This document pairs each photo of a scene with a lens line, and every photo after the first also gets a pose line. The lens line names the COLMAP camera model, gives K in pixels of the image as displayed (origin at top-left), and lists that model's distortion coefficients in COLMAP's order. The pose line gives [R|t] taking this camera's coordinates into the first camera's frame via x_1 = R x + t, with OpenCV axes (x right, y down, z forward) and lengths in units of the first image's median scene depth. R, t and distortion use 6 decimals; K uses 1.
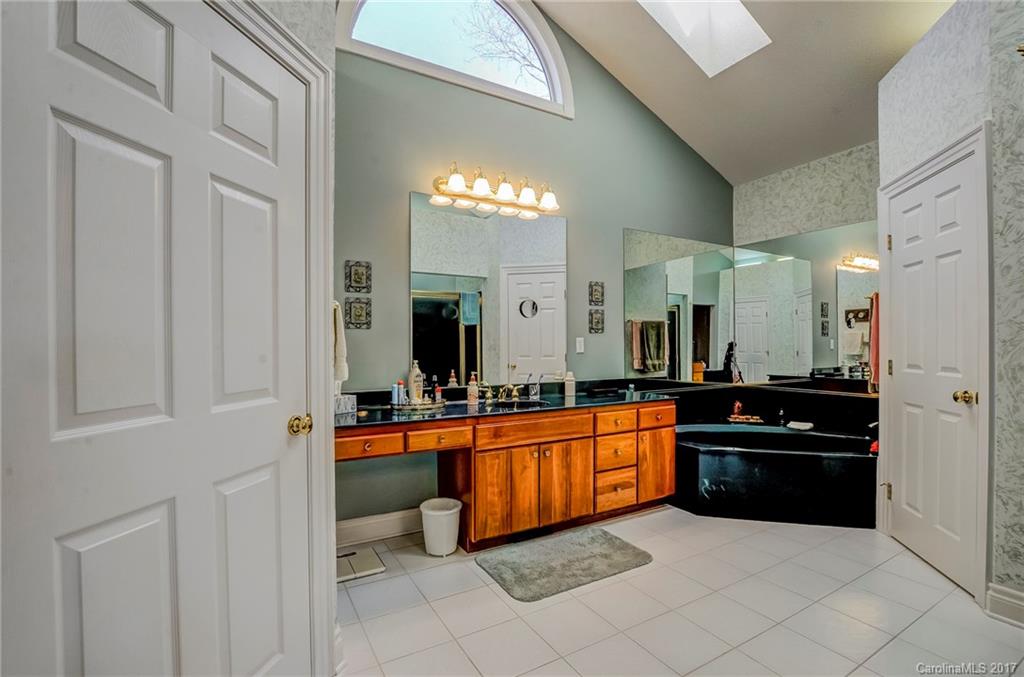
lens RADIAL K [[464.1, 0, 509.3], [0, 464.1, 342.9], [0, 0, 1]] dist [-0.020413, 0.004189]
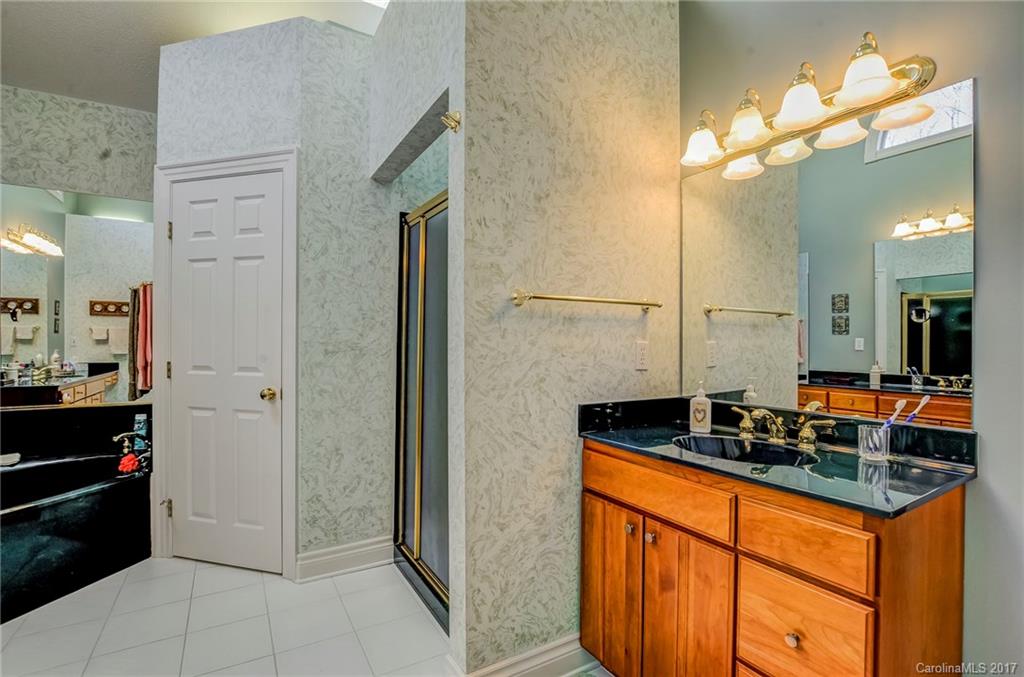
lens RADIAL K [[464.1, 0, 507.5], [0, 464.1, 344.4], [0, 0, 1]] dist [-0.020413, 0.004189]
pose [[0.010008, -0.001435, 0.999949, -0.070508], [-0.009171, 0.999957, 0.001527, -0.004555], [-0.999908, -0.009186, 0.009994, 0.366955]]
